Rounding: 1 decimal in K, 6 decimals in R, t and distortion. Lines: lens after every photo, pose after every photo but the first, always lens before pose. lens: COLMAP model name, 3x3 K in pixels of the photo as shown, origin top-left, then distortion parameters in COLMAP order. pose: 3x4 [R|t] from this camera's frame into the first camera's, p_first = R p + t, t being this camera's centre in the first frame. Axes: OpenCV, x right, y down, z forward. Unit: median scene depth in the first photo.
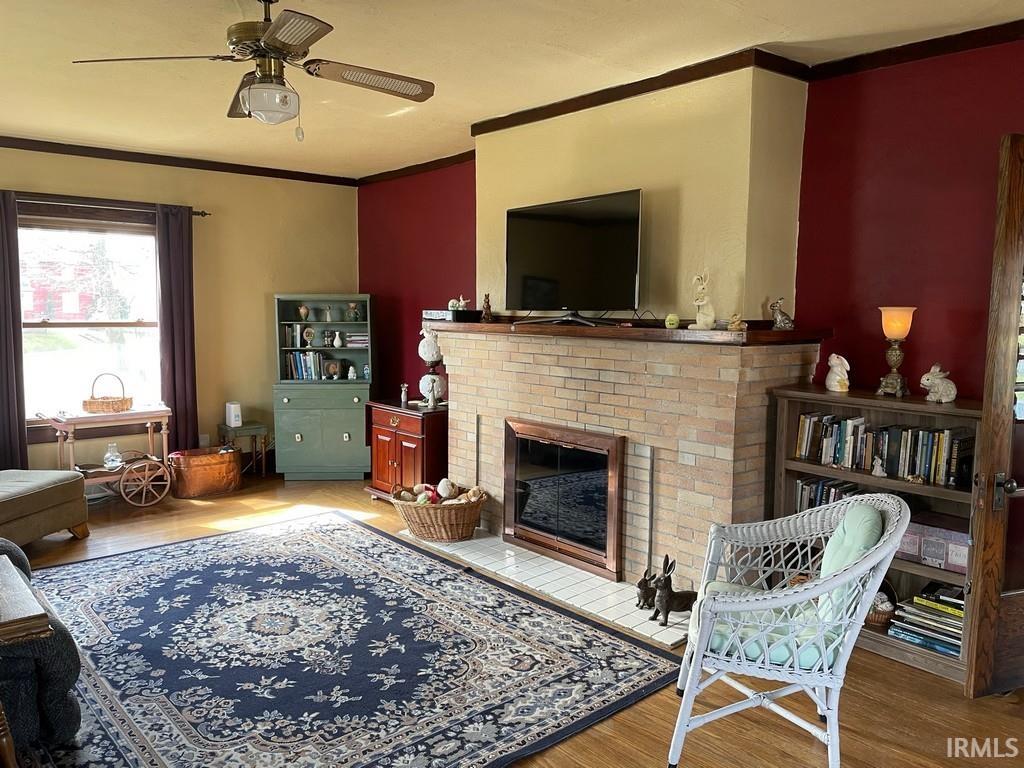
lens RADIAL K [[765.8, 0, 516.9], [0, 765.8, 376.7], [0, 0, 1]] dist [0.079310, -0.104675]
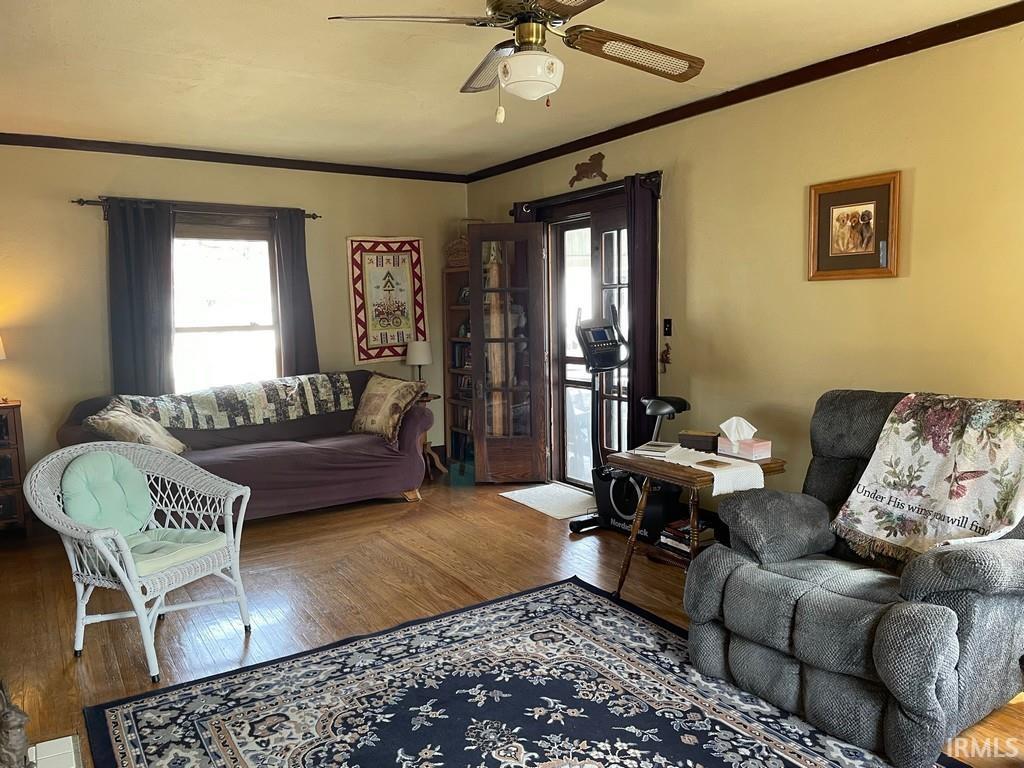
lens RADIAL K [[765.8, 0, 515.8], [0, 765.8, 393.5], [0, 0, 1]] dist [0.079310, -0.104675]
pose [[-0.988461, -0.012341, 0.150971, -0.395981], [0.020470, 0.976650, 0.213858, -0.169315], [-0.150085, 0.214481, -0.965128, 1.750796]]
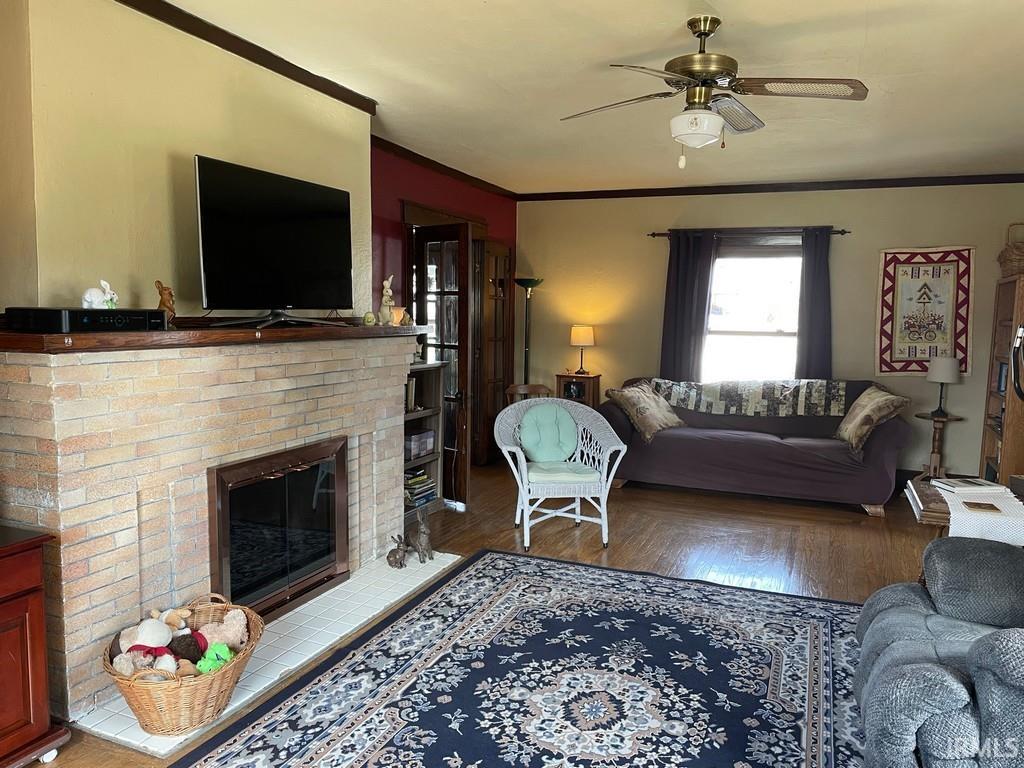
lens RADIAL K [[765.8, 0, 516.0], [0, 765.8, 387.2], [0, 0, 1]] dist [0.079310, -0.104675]
pose [[-0.446330, -0.107525, 0.888385, -1.094734], [0.061675, 0.986698, 0.150410, -0.156286], [-0.892741, 0.121924, -0.433761, 1.579698]]
